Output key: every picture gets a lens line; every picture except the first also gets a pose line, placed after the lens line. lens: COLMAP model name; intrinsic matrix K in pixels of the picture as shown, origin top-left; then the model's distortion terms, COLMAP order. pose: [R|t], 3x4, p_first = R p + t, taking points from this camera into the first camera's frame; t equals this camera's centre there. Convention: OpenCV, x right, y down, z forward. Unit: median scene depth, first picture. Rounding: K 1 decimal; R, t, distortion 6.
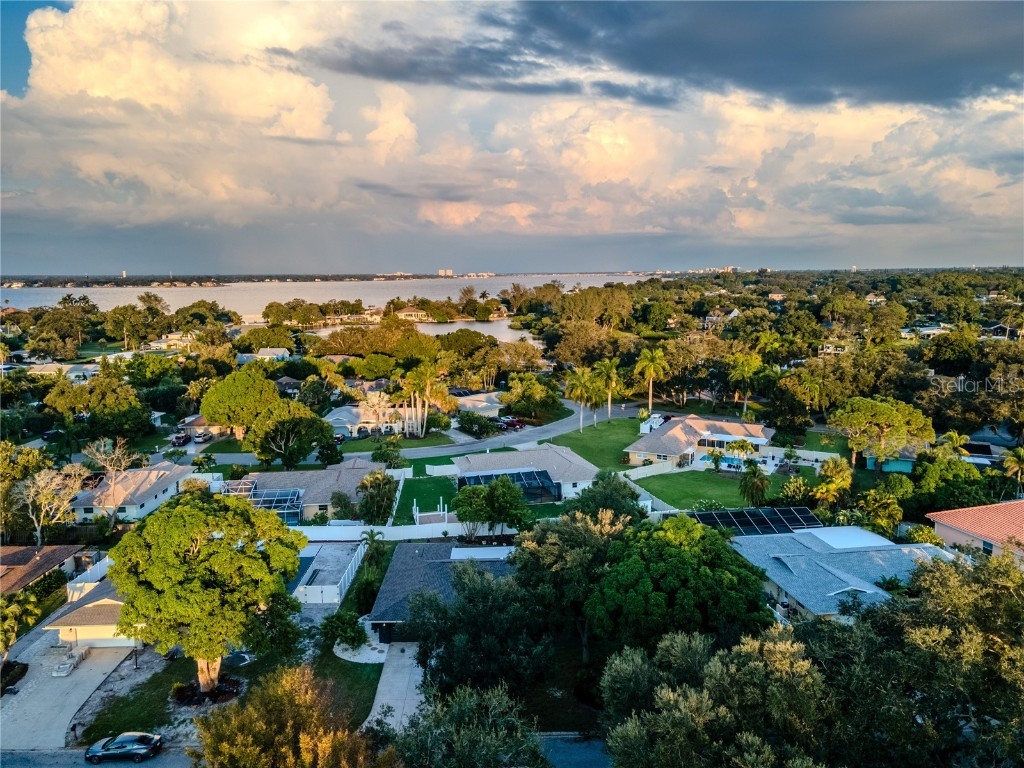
lens RADIAL K [[748.1, 0, 509.7], [0, 748.1, 365.9], [0, 0, 1]] dist [0.035602, 0.005119]
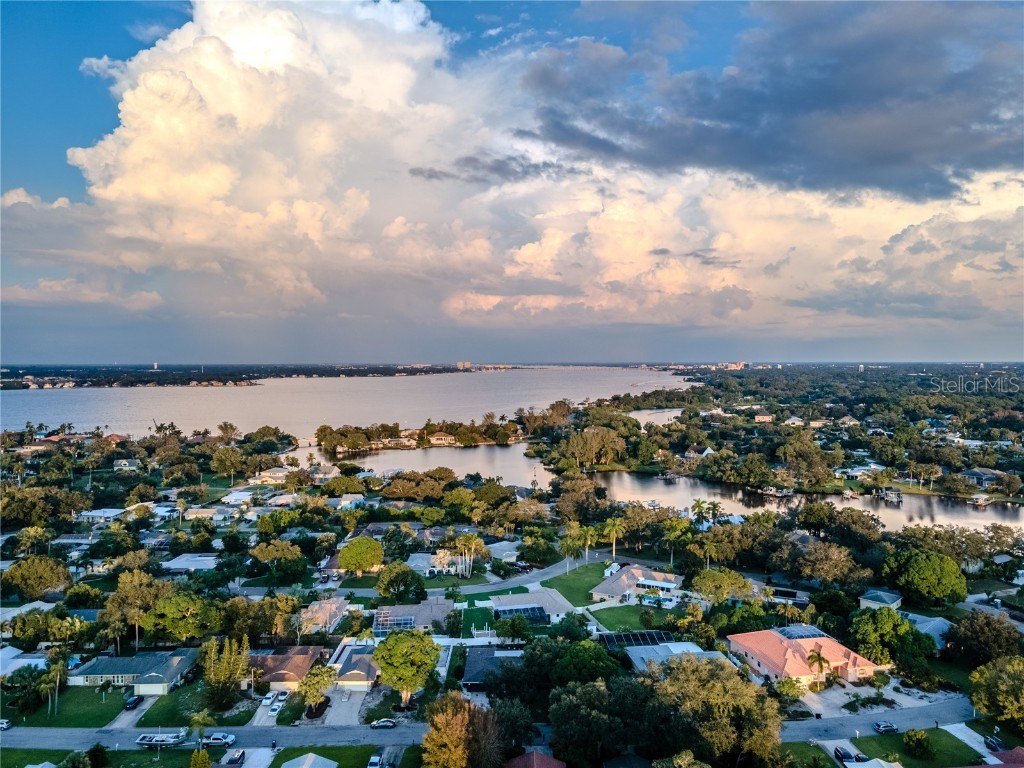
lens RADIAL K [[748.1, 0, 509.7], [0, 748.1, 365.9], [0, 0, 1]] dist [0.035602, 0.005119]
pose [[0.999733, 0.005550, -0.022449, 0.005181], [-0.008132, 0.993142, -0.116627, -0.174872], [0.021648, 0.116779, 0.992922, -0.680978]]
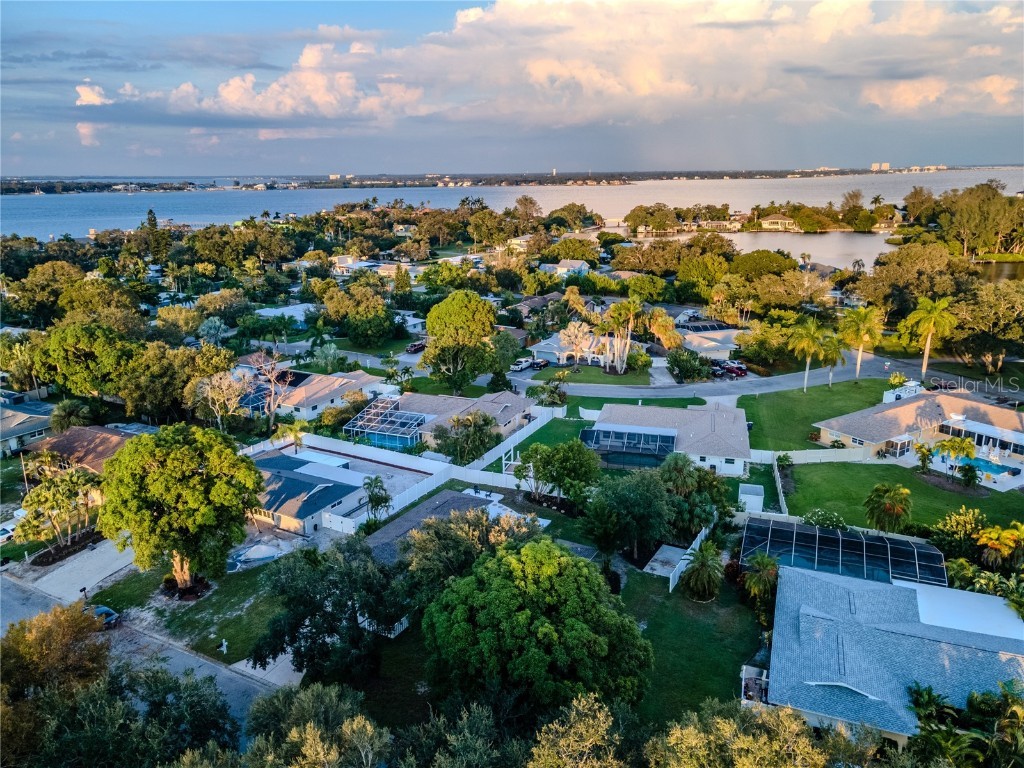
lens RADIAL K [[748.1, 0, 509.7], [0, 748.1, 365.9], [0, 0, 1]] dist [0.035602, 0.005119]
pose [[0.861541, 0.124812, -0.492106, 0.232881], [-0.058255, 0.987211, 0.148397, -0.048222], [0.504334, -0.099182, 0.857794, 0.109945]]
